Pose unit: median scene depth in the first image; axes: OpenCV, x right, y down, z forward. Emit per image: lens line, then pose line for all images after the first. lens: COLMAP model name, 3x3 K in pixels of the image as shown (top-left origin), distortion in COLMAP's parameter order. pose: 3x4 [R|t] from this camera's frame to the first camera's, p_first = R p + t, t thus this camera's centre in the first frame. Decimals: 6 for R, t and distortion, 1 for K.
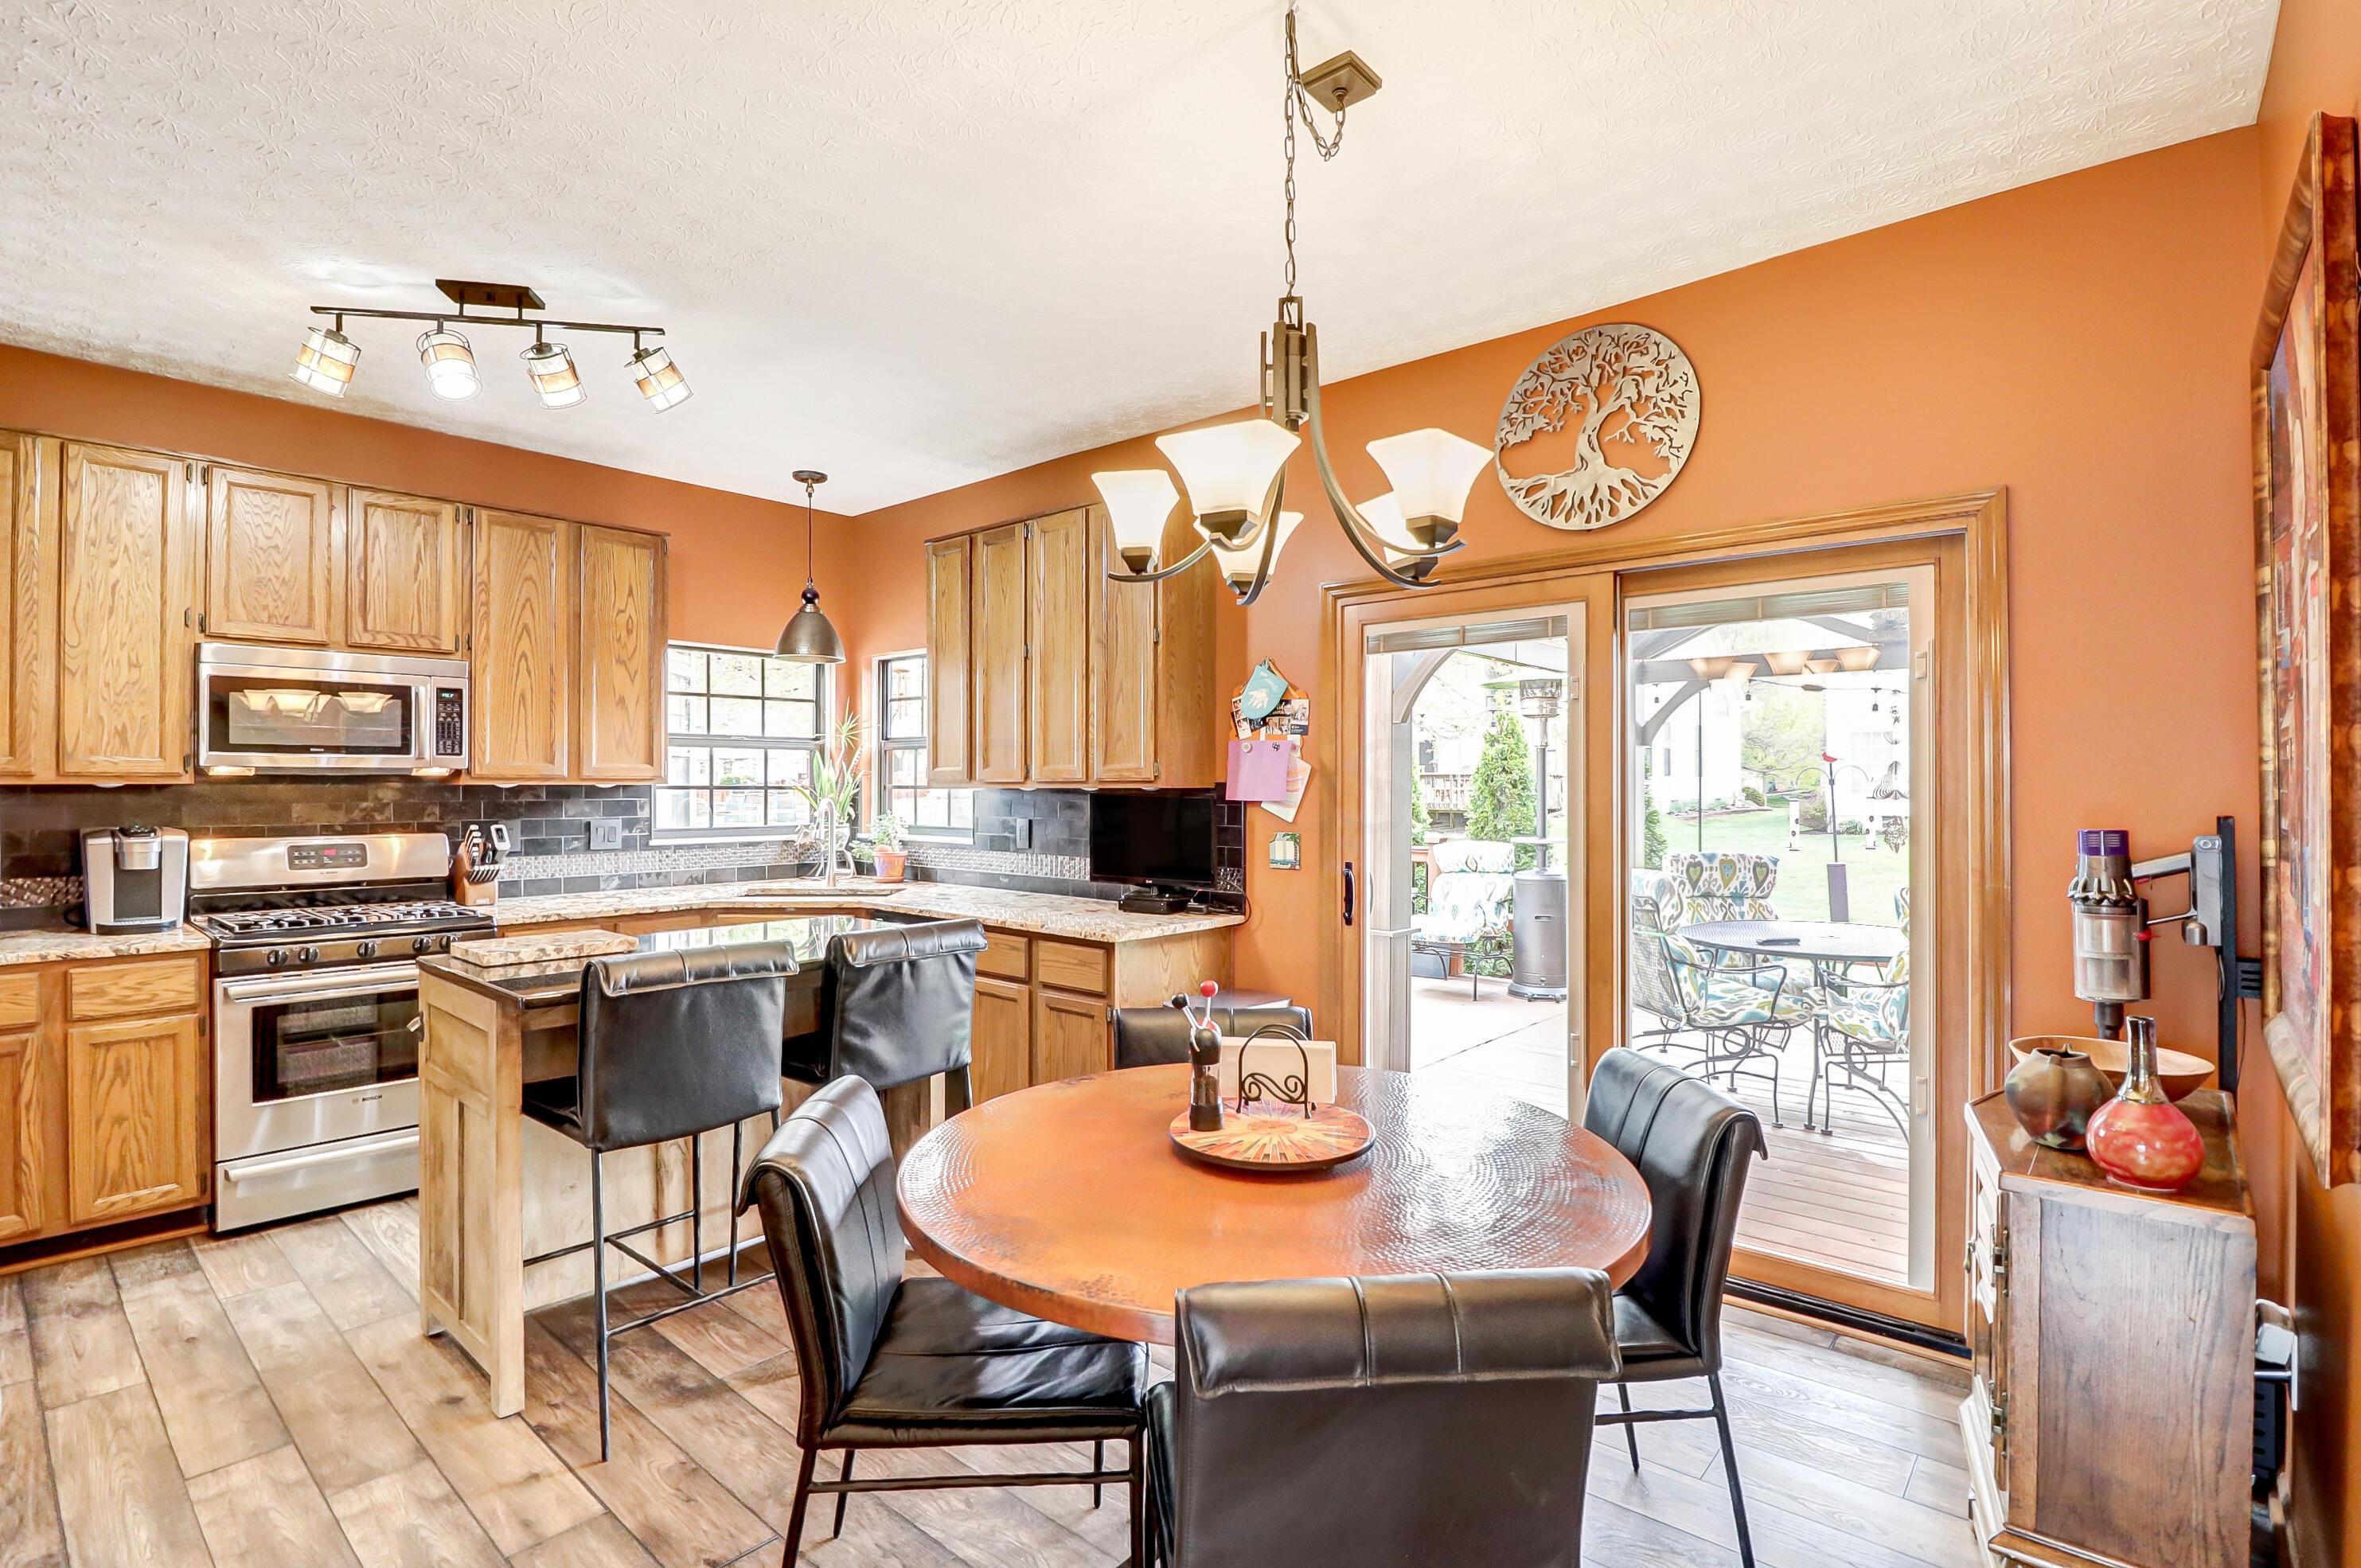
lens RADIAL K [[1123.8, 0, 1194.7], [0, 1123.8, 780.0], [0, 0, 1]] dist [0.007268, -0.008212]
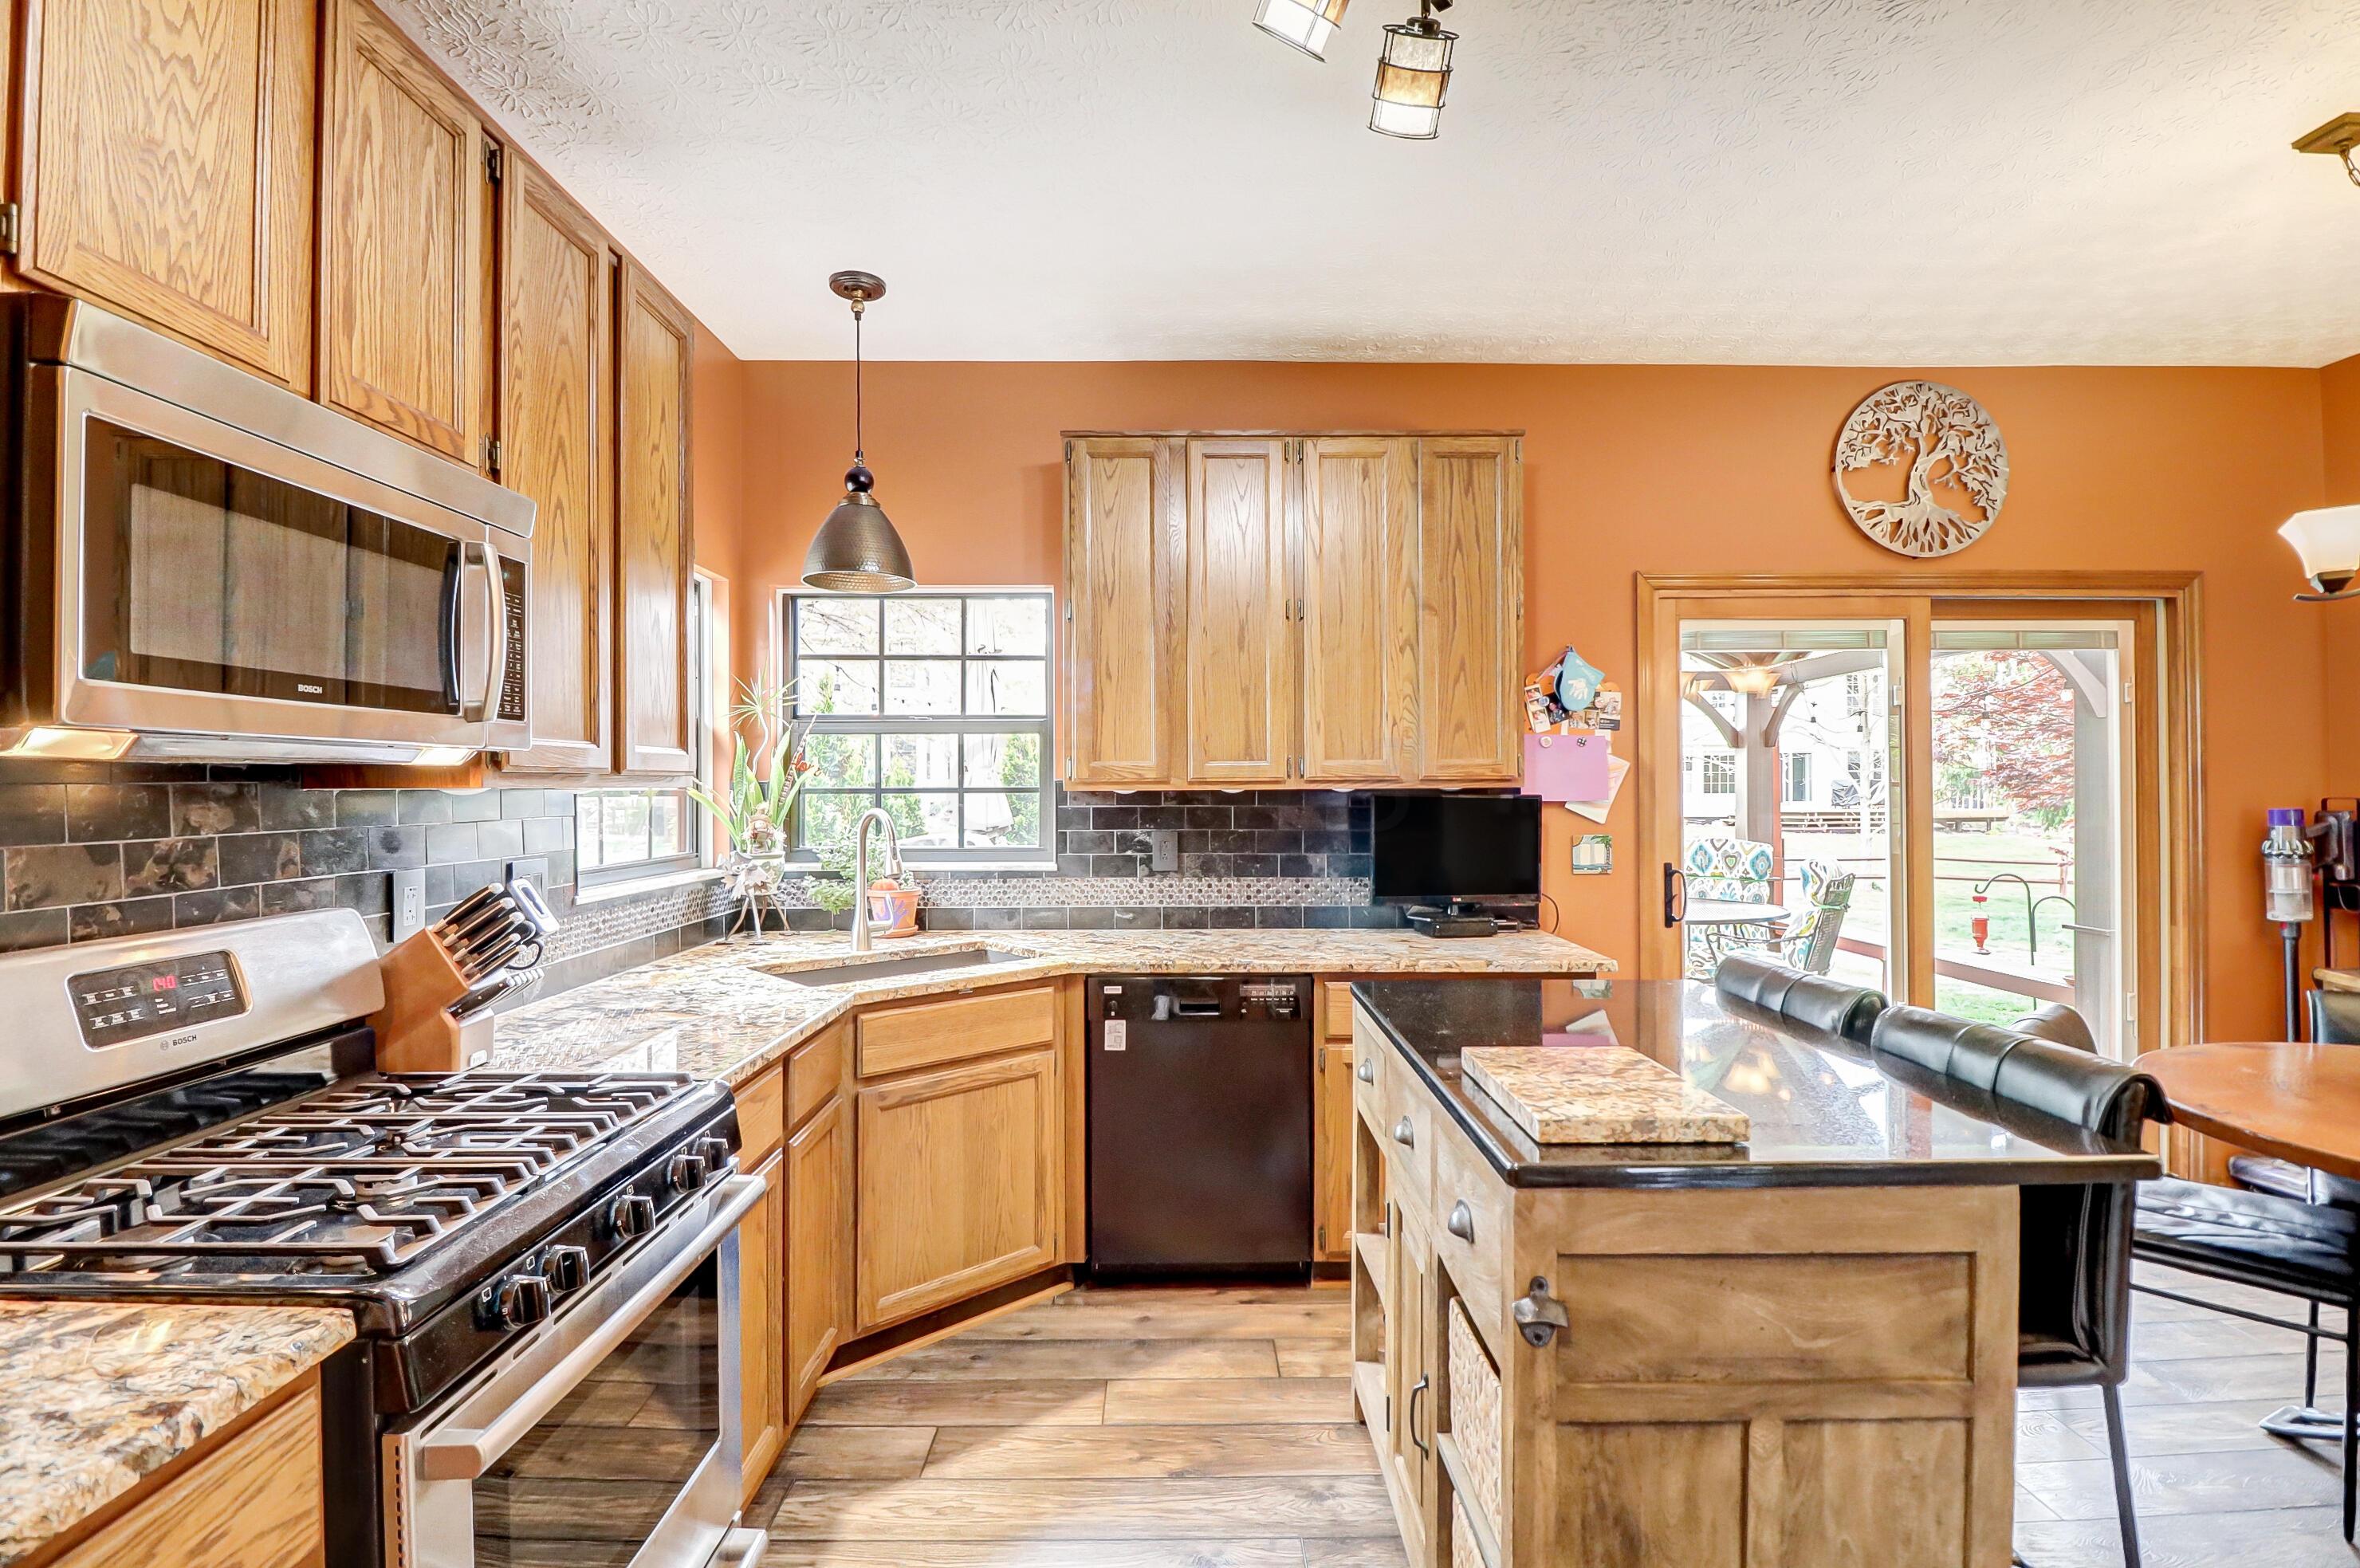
lens RADIAL K [[1123.3, 0, 1209.9], [0, 1123.3, 781.3], [0, 0, 1]] dist [0.007268, -0.008212]
pose [[0.734877, -0.001033, 0.678199, -0.772504], [0.003709, 0.999990, -0.002496, 0.003672], [-0.678190, 0.004350, 0.734874, 0.527504]]
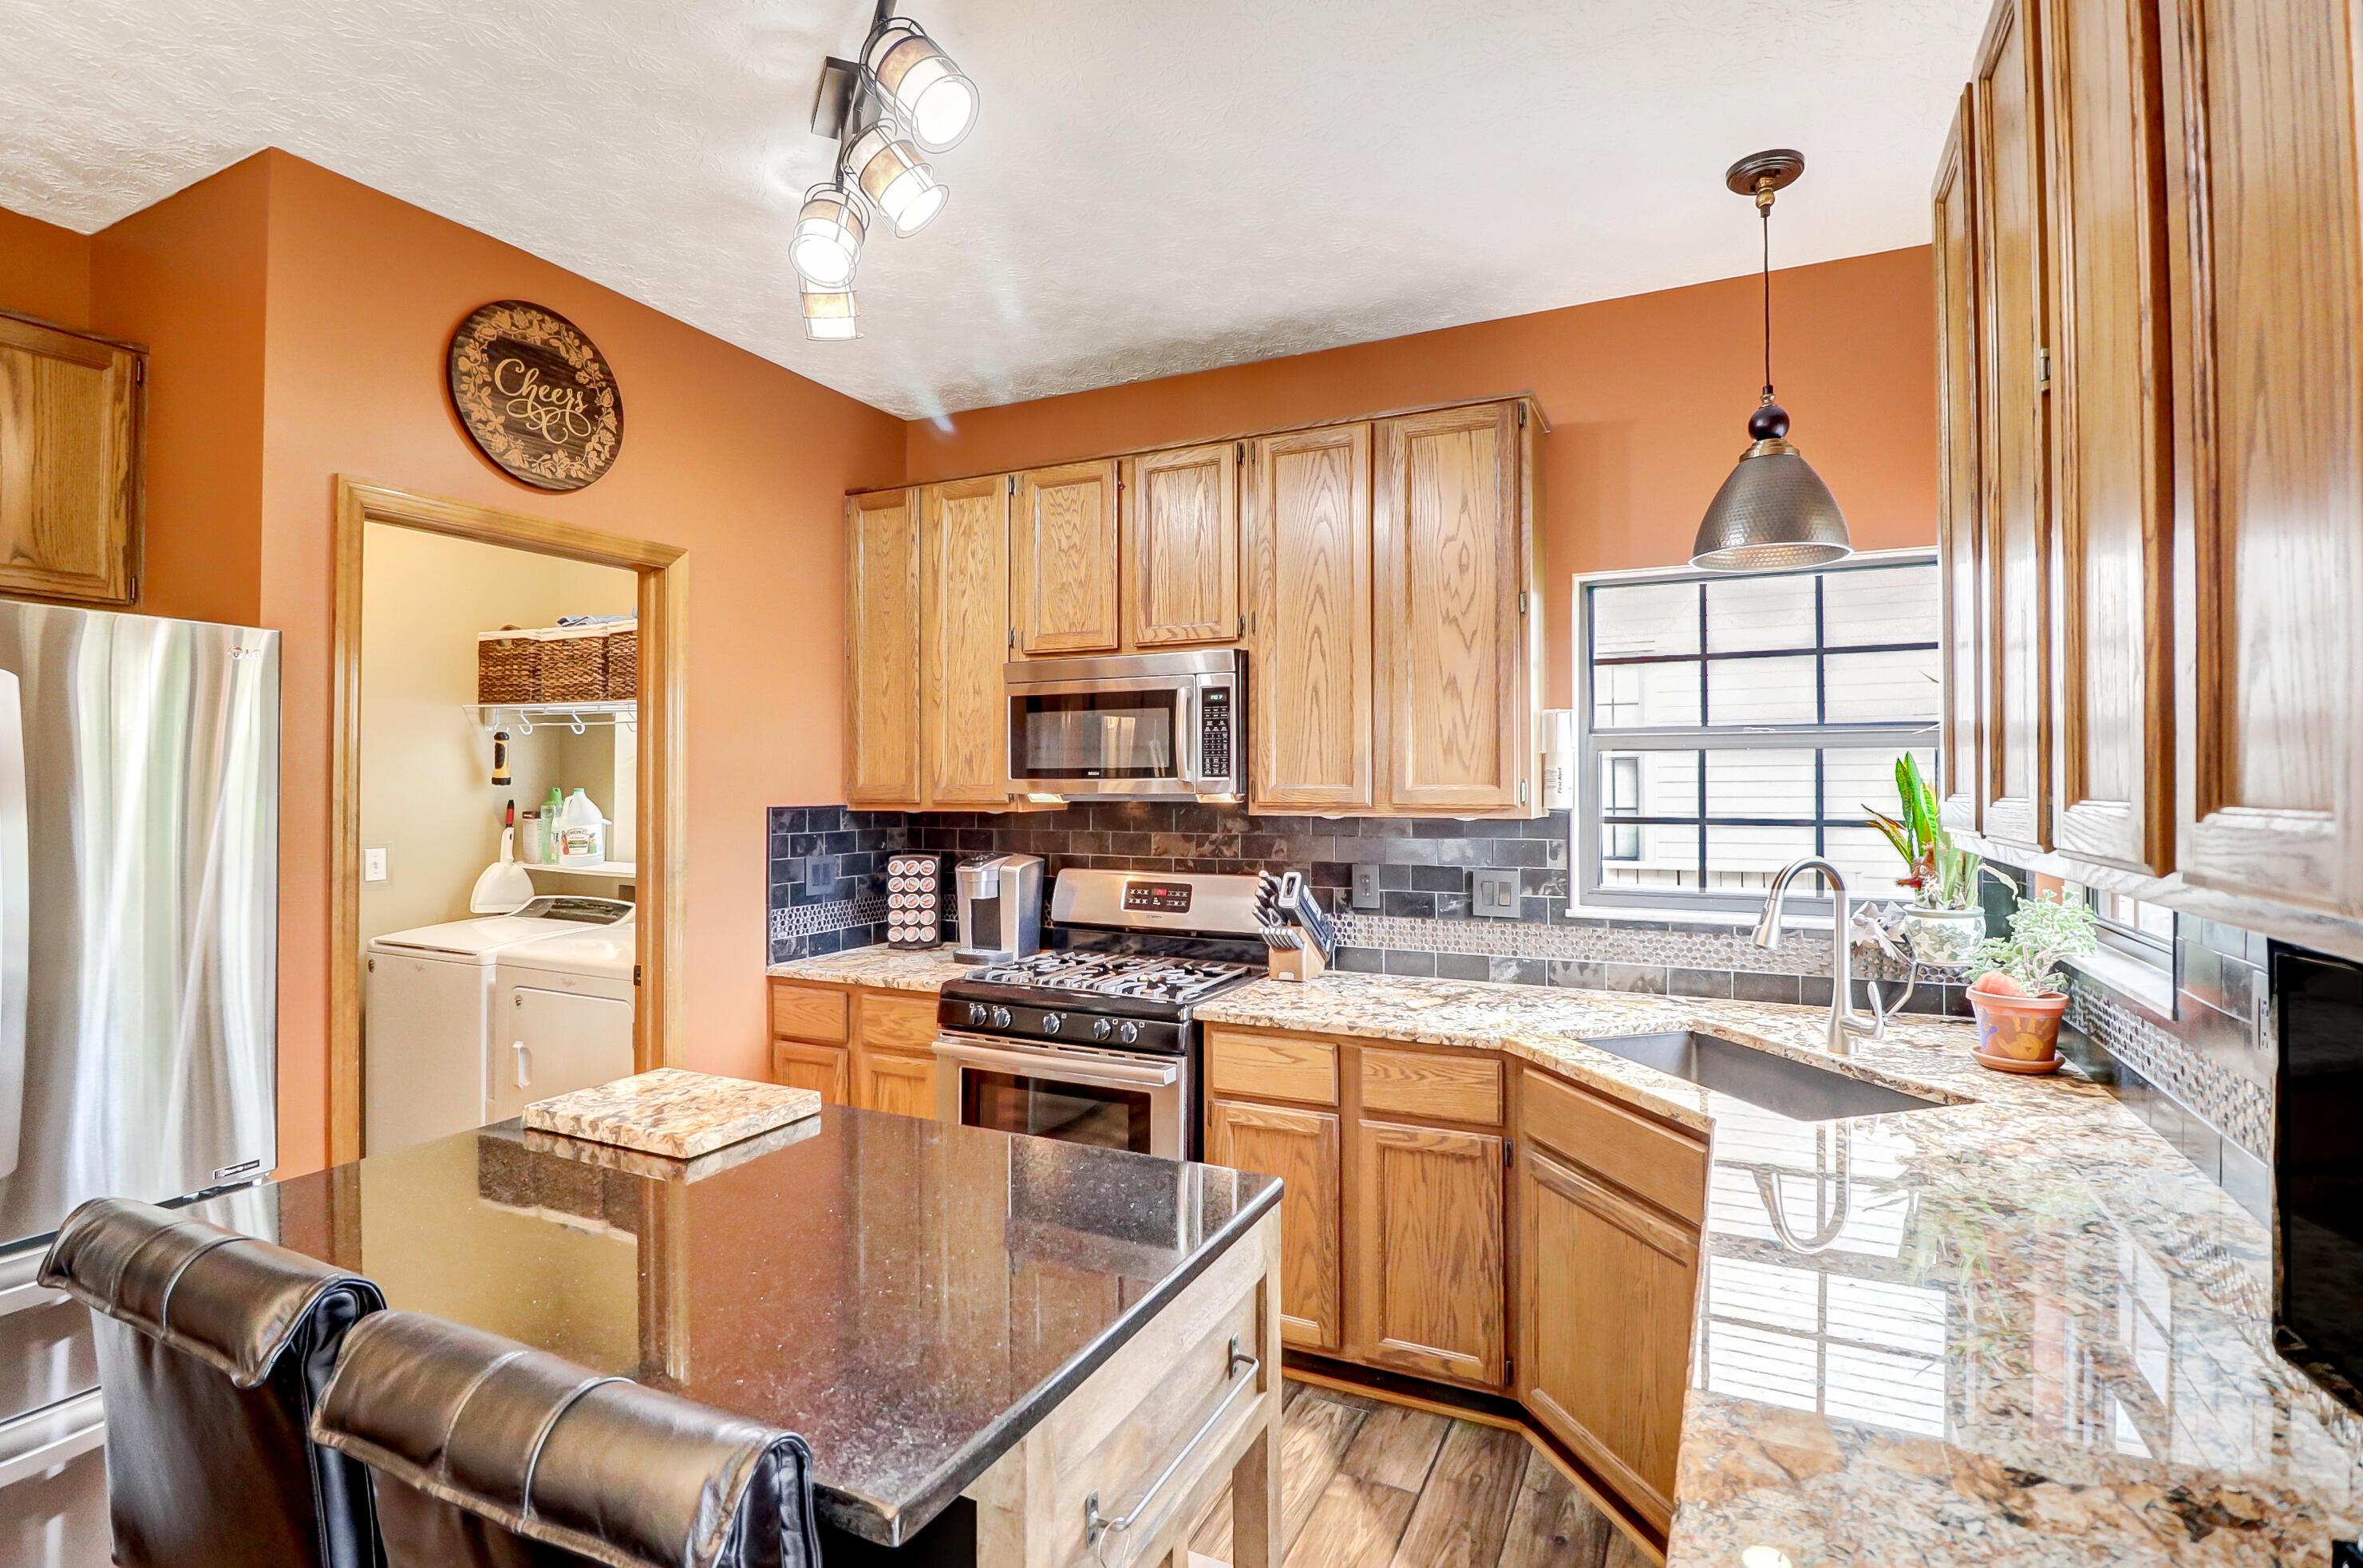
lens RADIAL K [[1124.8, 0, 1193.7], [0, 1124.8, 768.2], [0, 0, 1]] dist [0.007268, -0.008212]
pose [[0.262290, -0.014500, -0.964880, 0.059829], [0.004468, 0.999895, -0.013811, -0.017864], [0.964979, -0.000689, 0.262327, 0.807344]]
